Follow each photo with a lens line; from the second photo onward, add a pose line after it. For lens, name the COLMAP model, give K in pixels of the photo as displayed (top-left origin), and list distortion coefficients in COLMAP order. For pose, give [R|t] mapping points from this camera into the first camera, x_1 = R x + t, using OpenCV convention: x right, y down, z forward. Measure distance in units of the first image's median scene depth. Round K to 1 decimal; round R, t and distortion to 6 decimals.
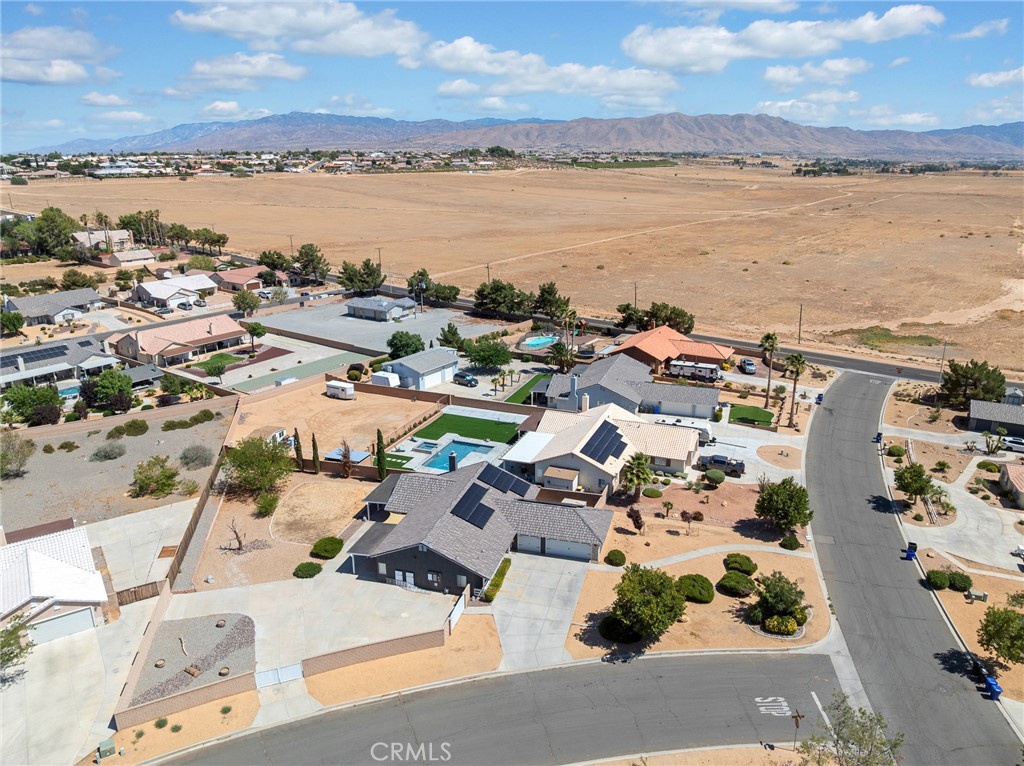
lens RADIAL K [[721.2, 0, 512.0], [0, 721.2, 383.0], [0, 0, 1]] dist [-0.042461, 0.001770]
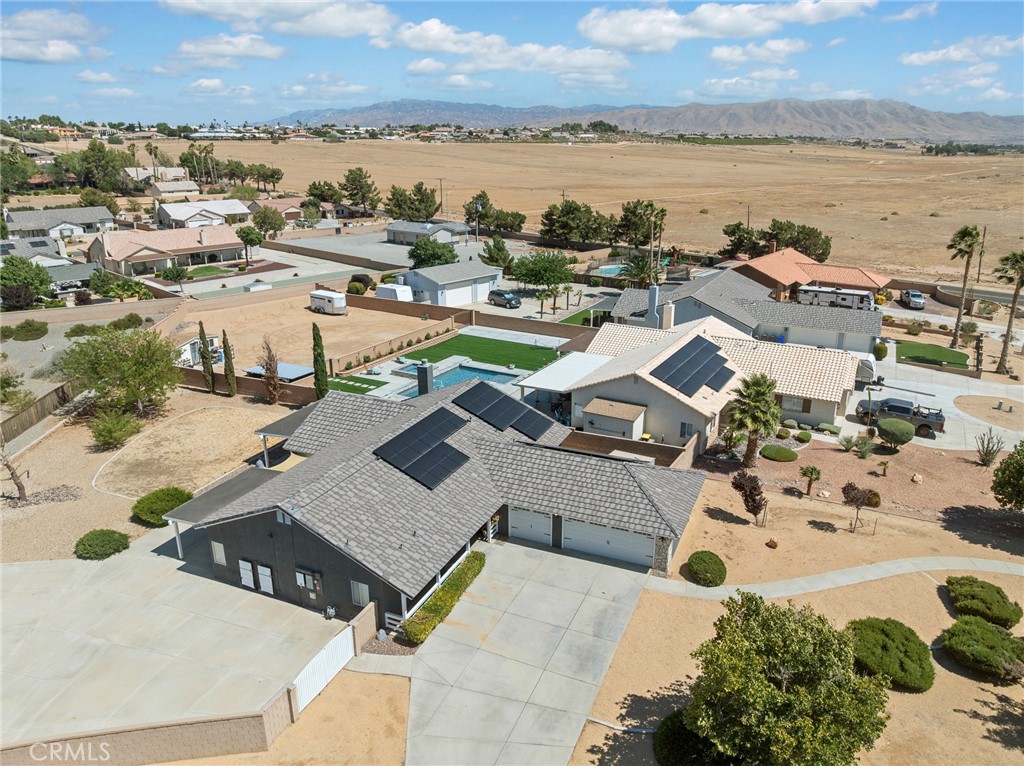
lens RADIAL K [[721.2, 0, 512.0], [0, 721.2, 383.0], [0, 0, 1]] dist [-0.042461, 0.001770]
pose [[0.990359, 0.045006, -0.131012, 0.042230], [-0.042780, 0.998889, 0.019756, 0.066188], [0.131755, -0.013961, 0.991184, 0.291298]]
